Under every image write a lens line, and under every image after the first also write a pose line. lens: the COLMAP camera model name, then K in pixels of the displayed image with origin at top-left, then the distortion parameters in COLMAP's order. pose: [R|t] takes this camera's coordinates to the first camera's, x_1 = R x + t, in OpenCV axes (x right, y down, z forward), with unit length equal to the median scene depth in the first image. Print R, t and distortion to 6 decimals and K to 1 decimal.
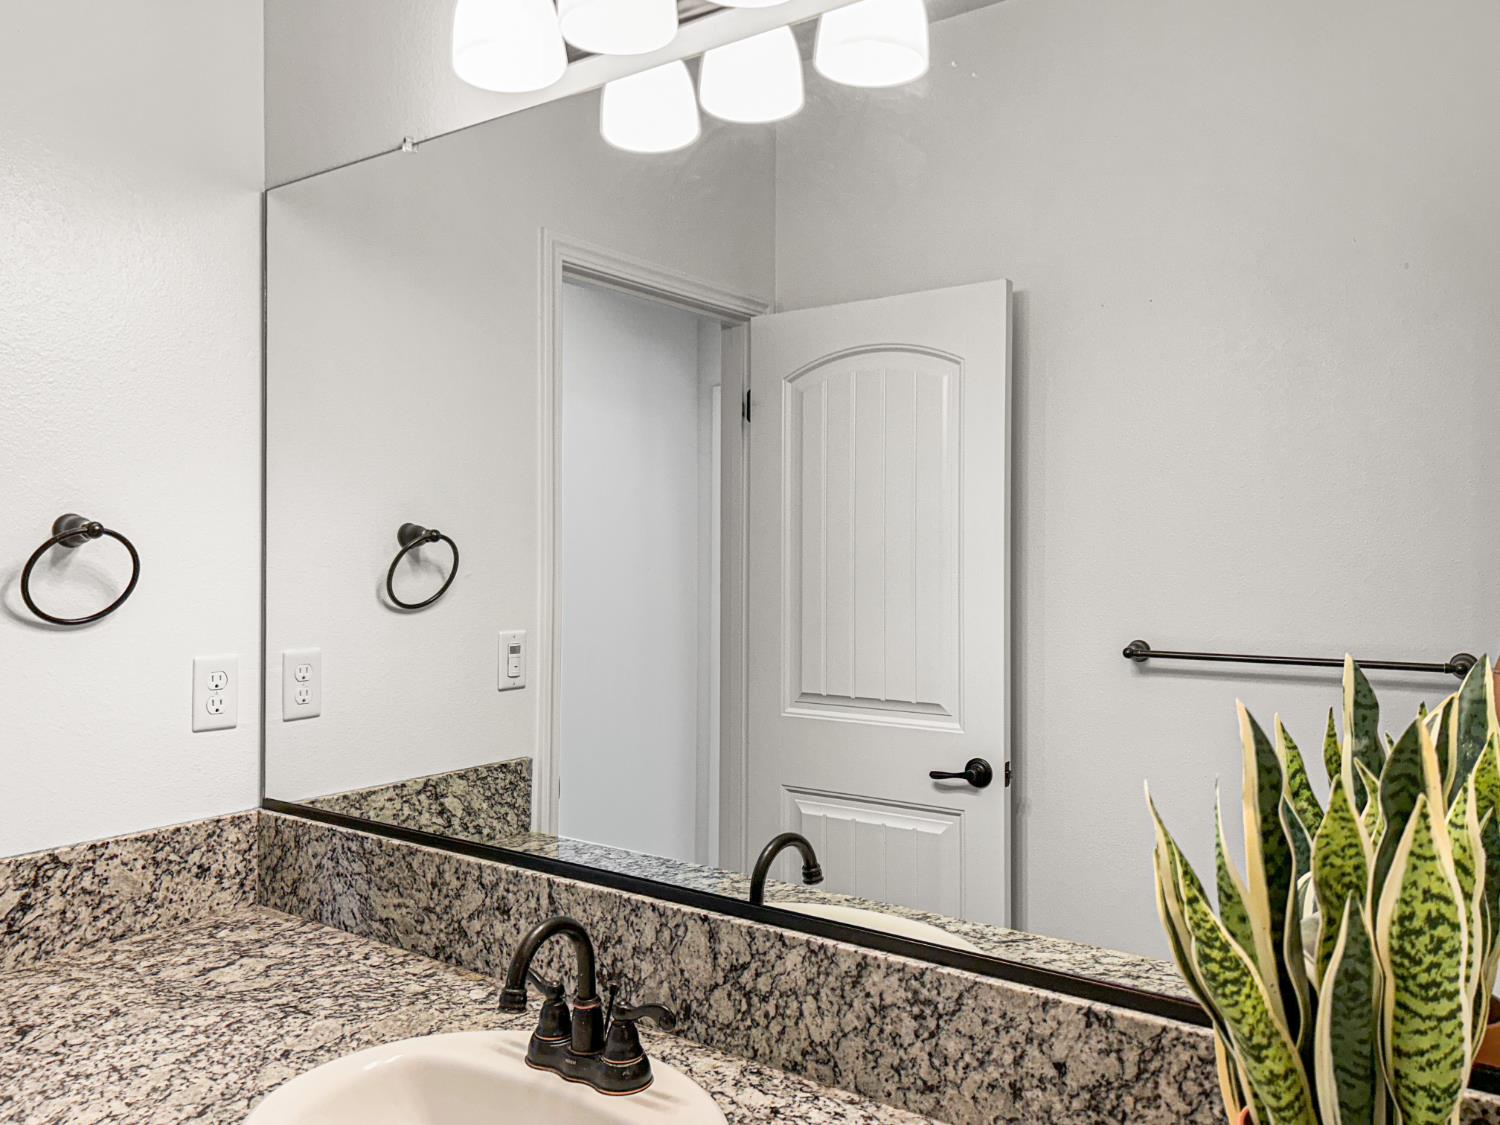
lens RADIAL K [[1151.1, 0, 758.2], [0, 1151.1, 550.5], [0, 0, 1]] dist [0.058149, -0.074589]
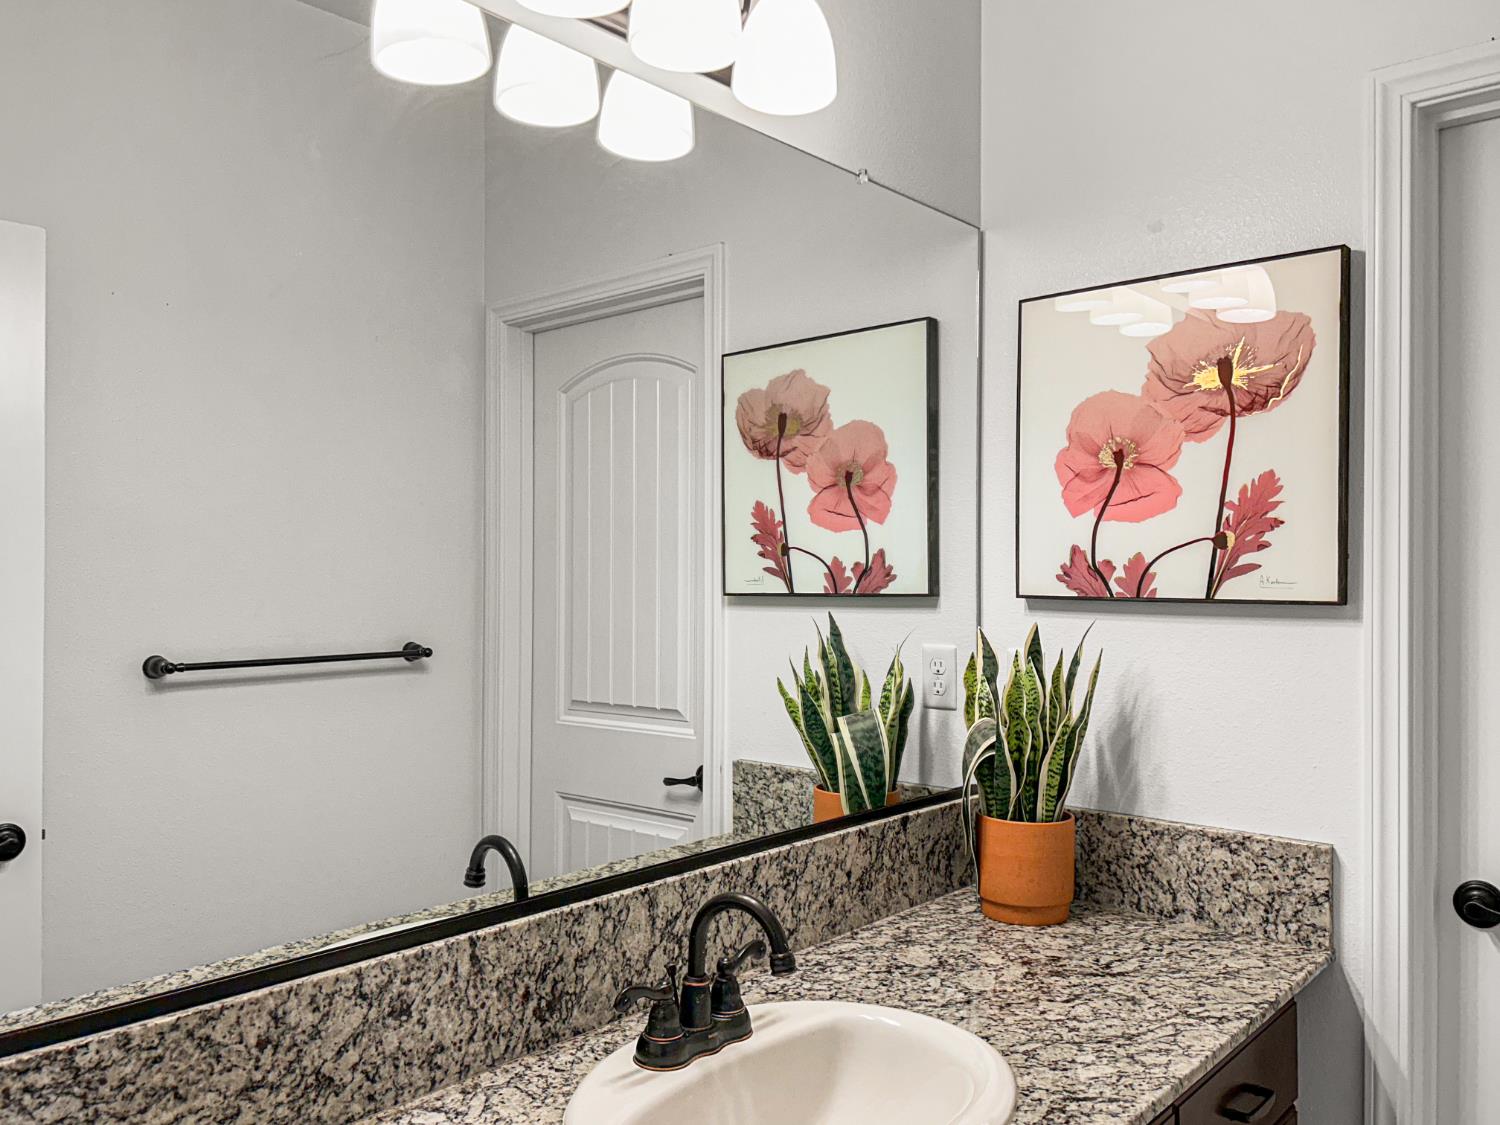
lens RADIAL K [[1151.1, 0, 759.0], [0, 1151.1, 574.2], [0, 0, 1]] dist [0.058149, -0.074589]
pose [[0.103896, 0.001244, 0.994587, -1.066433], [0.001969, 0.999997, -0.001457, 0.026234], [-0.994586, 0.002109, 0.103893, 0.761695]]
